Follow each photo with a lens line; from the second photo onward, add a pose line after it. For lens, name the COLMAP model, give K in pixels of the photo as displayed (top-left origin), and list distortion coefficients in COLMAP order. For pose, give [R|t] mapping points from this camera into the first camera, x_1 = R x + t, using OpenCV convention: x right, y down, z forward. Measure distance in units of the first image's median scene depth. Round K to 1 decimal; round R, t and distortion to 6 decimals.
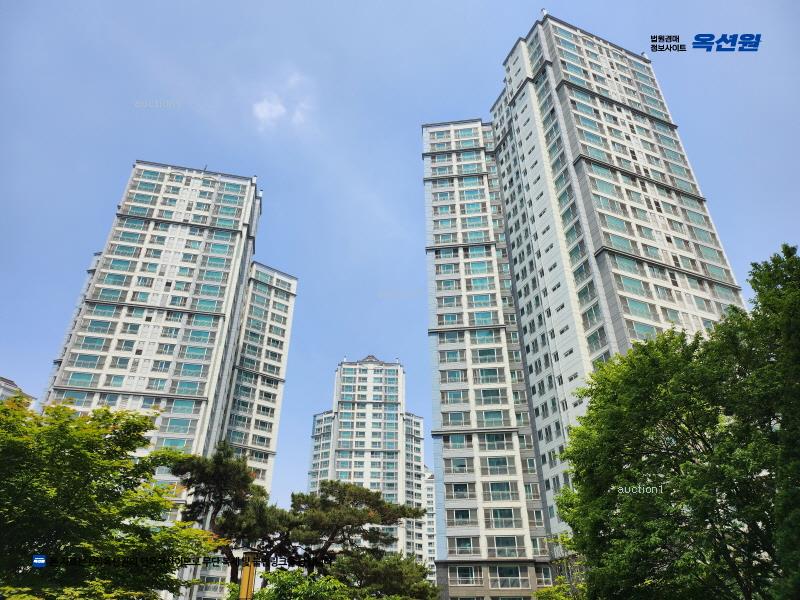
lens RADIAL K [[564.8, 0, 402.5], [0, 564.8, 311.2], [0, 0, 1]] dist [0.060666, -0.000277]
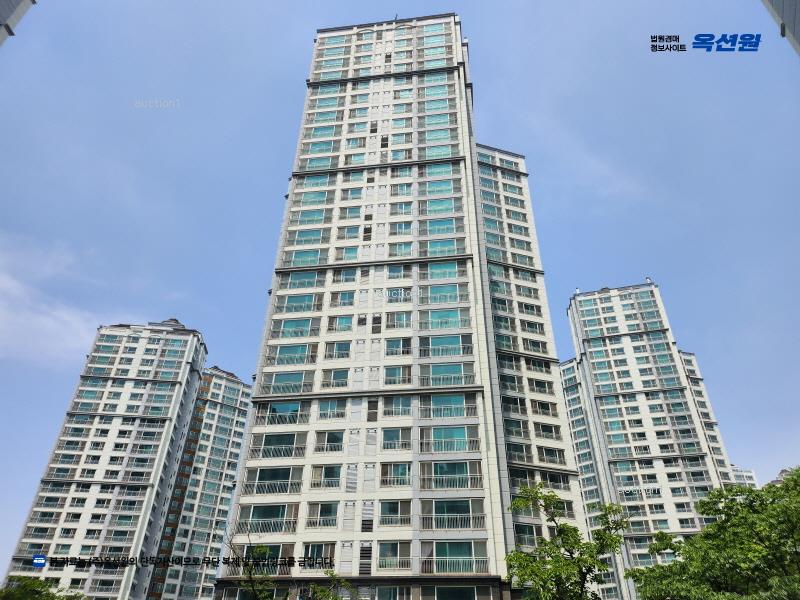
lens RADIAL K [[563.4, 0, 399.9], [0, 563.4, 302.2], [0, 0, 1]] dist [0.086833, -0.087821]
pose [[0.941262, -0.183665, -0.283361, -0.196921], [0.171815, 0.982893, -0.066345, 0.192525], [0.290699, 0.013762, 0.956716, 0.266861]]
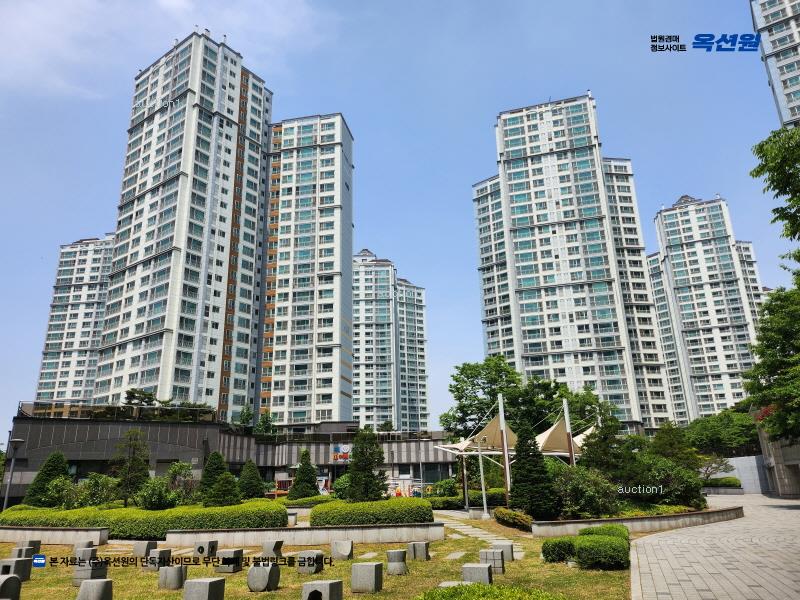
lens RADIAL K [[563.4, 0, 399.9], [0, 563.4, 302.2], [0, 0, 1]] dist [0.086833, -0.087821]
pose [[0.882498, -0.163283, -0.441063, -0.160734], [0.275252, 0.939729, 0.202846, -0.184677], [0.381359, -0.300414, 0.874252, -0.374710]]
